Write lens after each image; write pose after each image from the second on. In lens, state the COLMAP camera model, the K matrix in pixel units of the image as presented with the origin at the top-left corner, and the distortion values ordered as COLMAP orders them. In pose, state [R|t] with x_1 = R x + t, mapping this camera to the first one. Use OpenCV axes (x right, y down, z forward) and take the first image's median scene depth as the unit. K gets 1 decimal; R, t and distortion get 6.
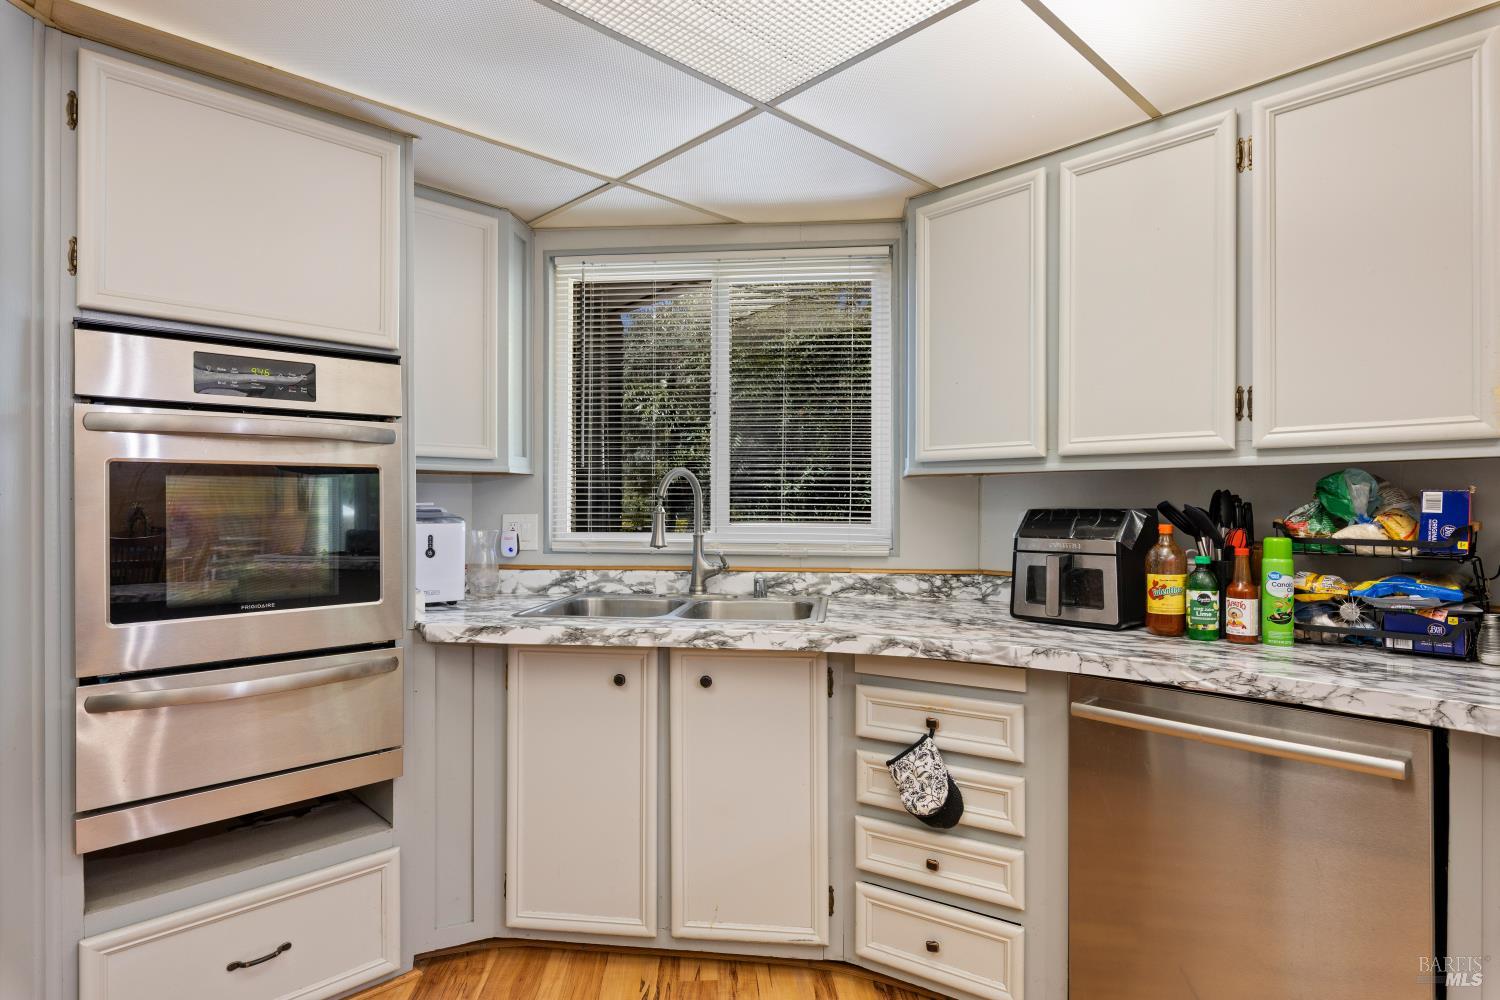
lens RADIAL K [[799.0, 0, 750.0], [0, 799.0, 500.0], [0, 0, 1]] dist [-0.002003, -0.000031]
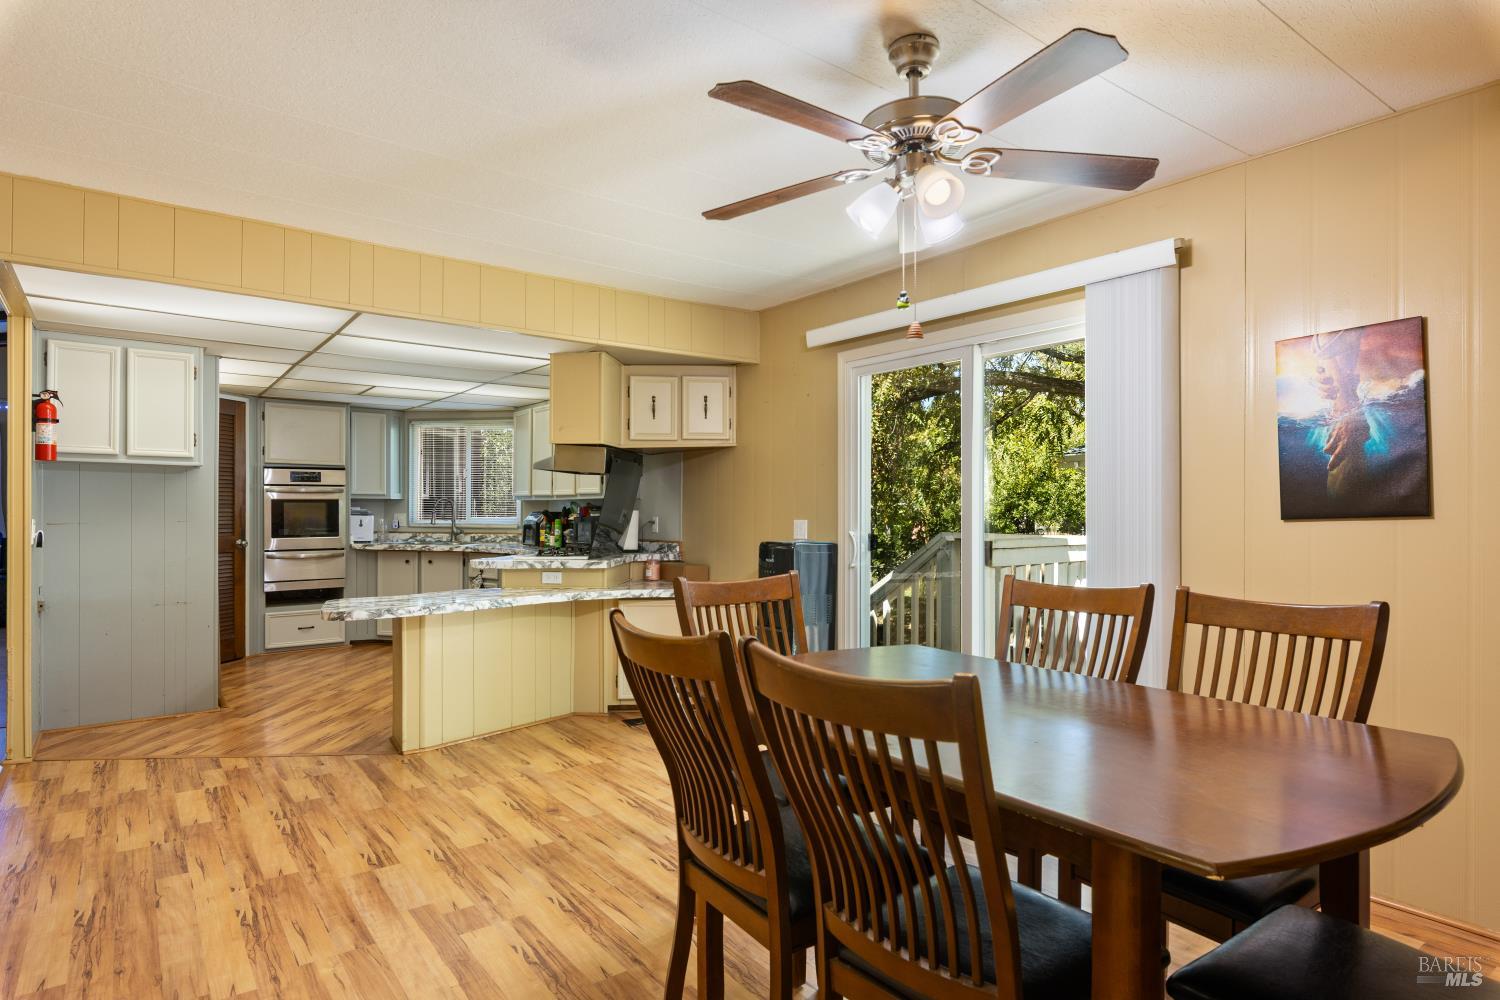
lens RADIAL K [[846.8, 0, 750.0], [0, 846.8, 500.0], [0, 0, 1]] dist [0.003092, 0.000374]
pose [[0.992553, -0.003671, -0.121756, 1.799634], [0.002994, 0.999979, -0.005737, -0.011027], [0.121775, 0.005330, 0.992543, -2.504480]]
